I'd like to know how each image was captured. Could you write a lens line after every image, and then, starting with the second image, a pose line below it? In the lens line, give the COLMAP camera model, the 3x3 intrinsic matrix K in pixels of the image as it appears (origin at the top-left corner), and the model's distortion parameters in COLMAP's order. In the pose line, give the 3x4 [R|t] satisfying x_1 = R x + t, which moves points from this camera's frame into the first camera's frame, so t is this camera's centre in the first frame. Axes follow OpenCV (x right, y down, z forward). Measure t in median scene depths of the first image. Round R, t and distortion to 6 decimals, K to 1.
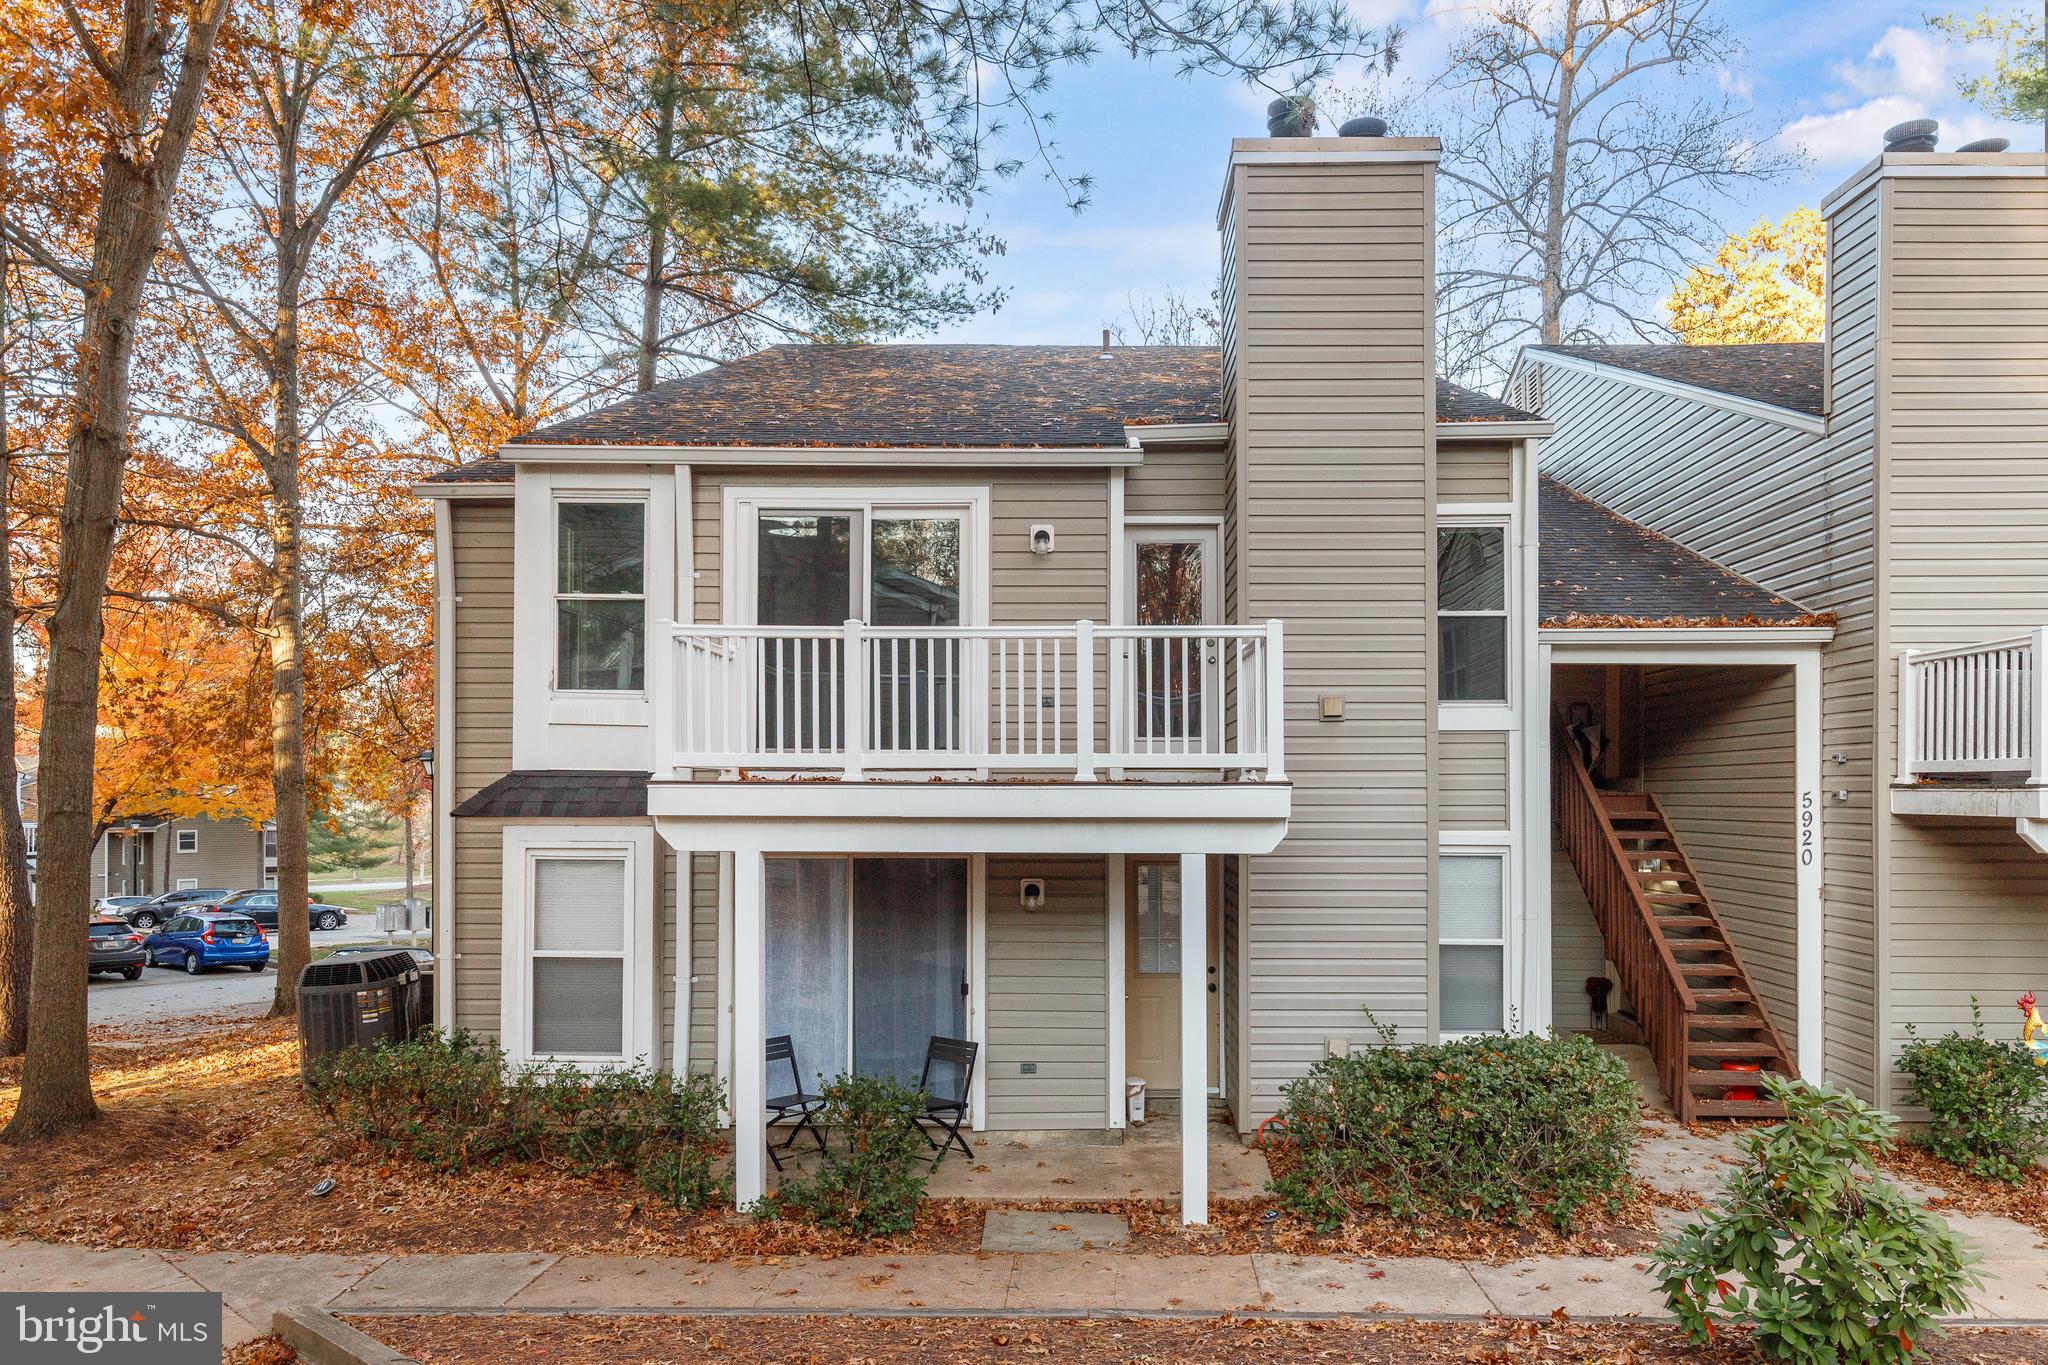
lens RADIAL K [[1396.1, 0, 1024.0], [0, 1396.1, 682.5], [0, 0, 1]] dist [0.009132, 0.002620]
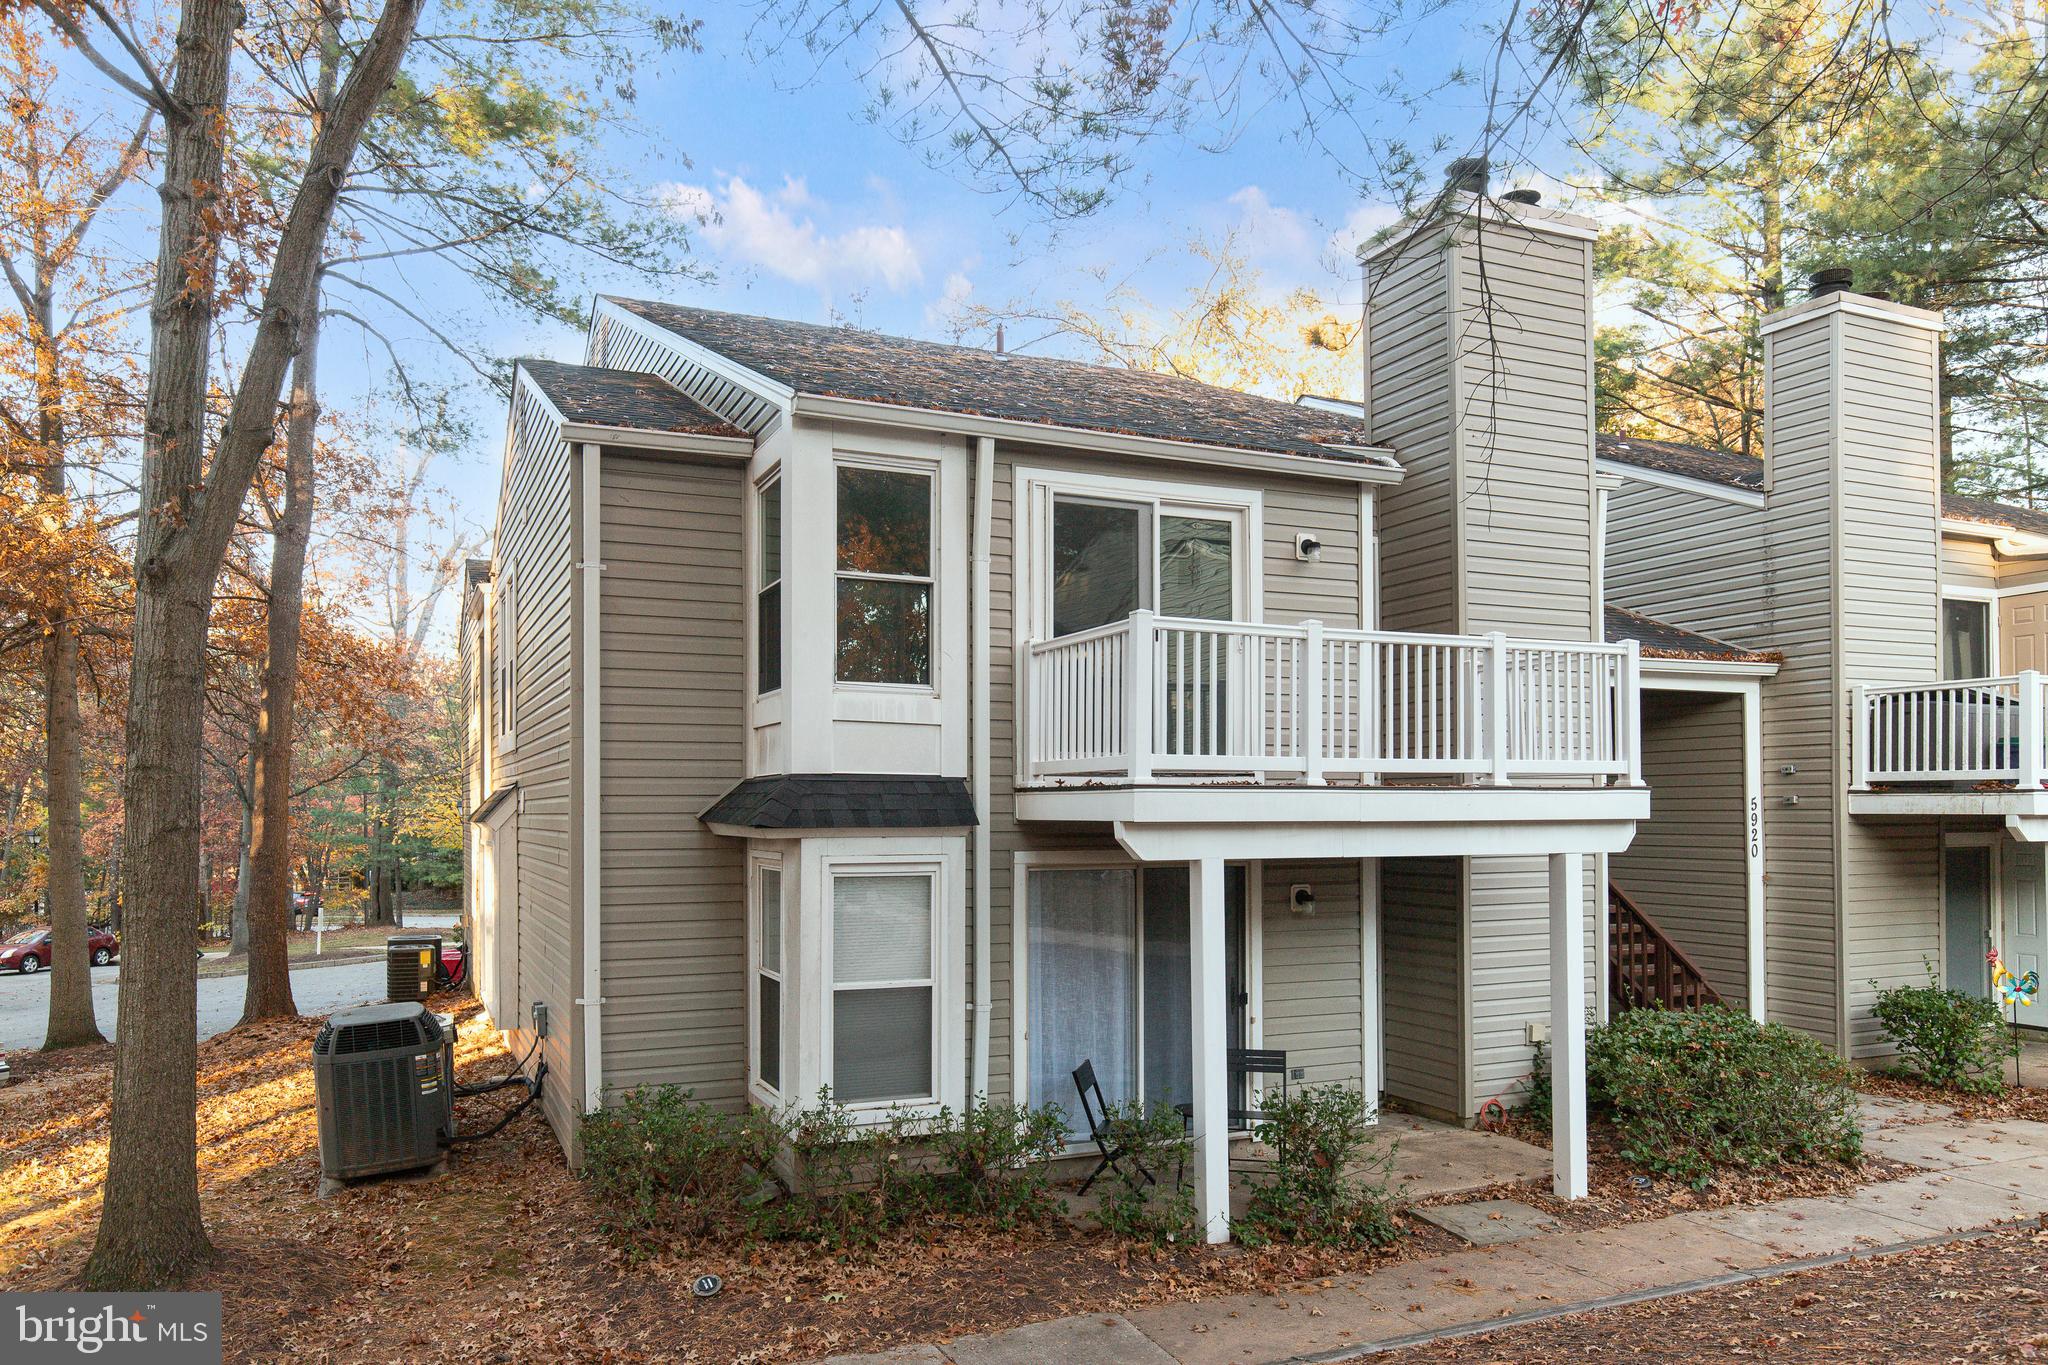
lens RADIAL K [[1419.7, 0, 1024.0], [0, 1419.7, 682.5], [0, 0, 1]] dist [0.003592, 0.000849]
pose [[0.907047, 0.032161, 0.419798, -0.604976], [-0.027975, 0.999479, -0.016127, 0.017074], [-0.420098, 0.002884, 0.907474, 0.154307]]
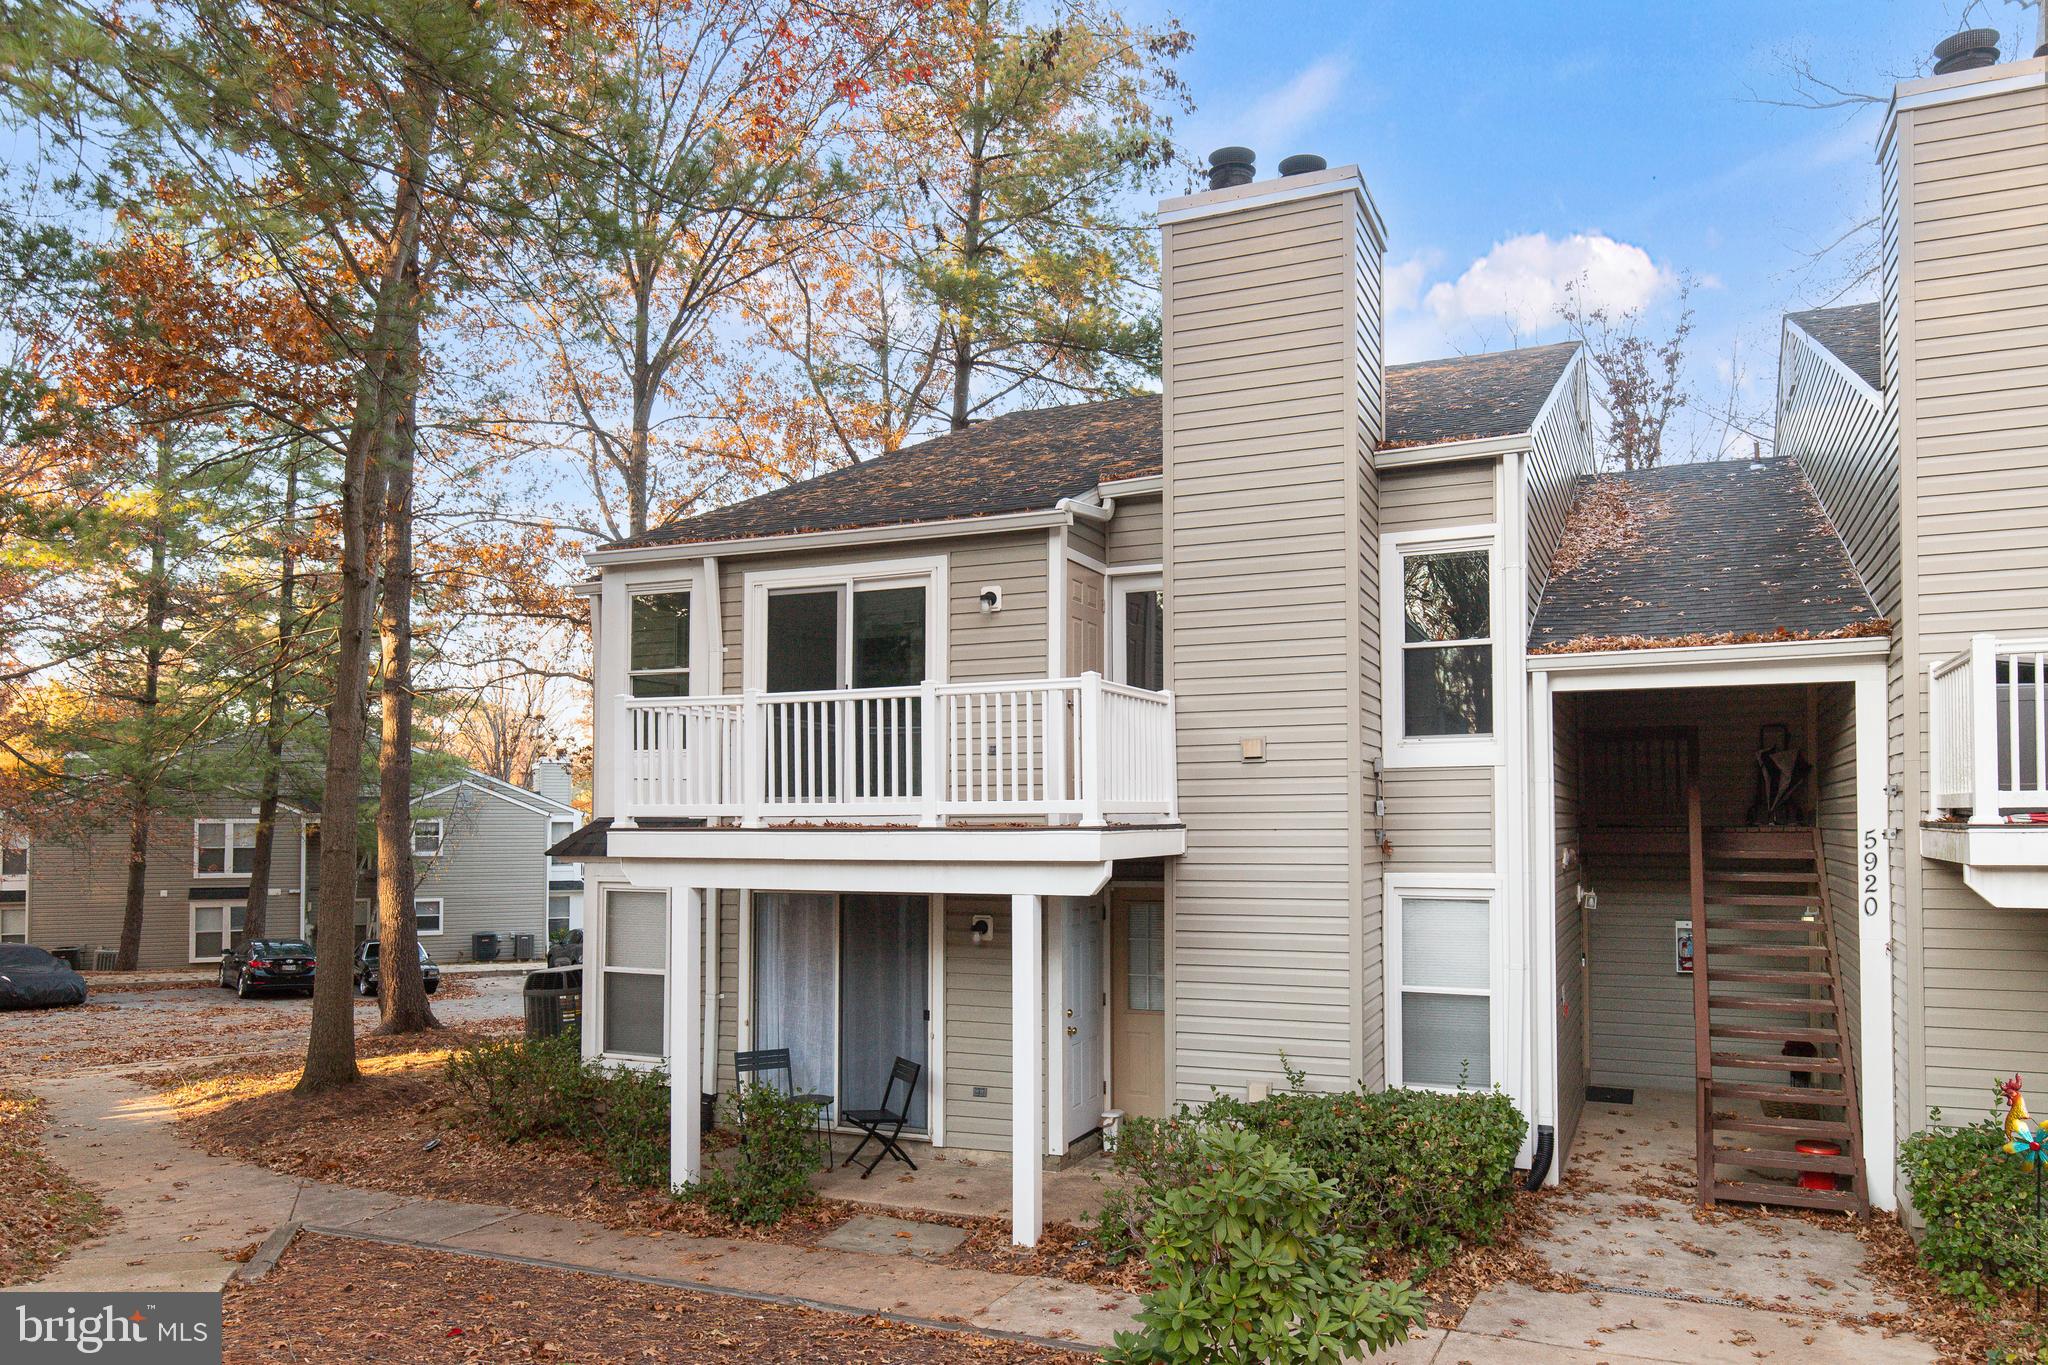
lens RADIAL K [[1393.8, 0, 1024.0], [0, 1393.8, 682.5], [0, 0, 1]] dist [0.003376, 0.000407]
pose [[0.922766, -0.044933, -0.382732, 0.447943], [0.036305, 0.998898, -0.029740, -0.005772], [0.383647, 0.013547, 0.923381, 0.015834]]
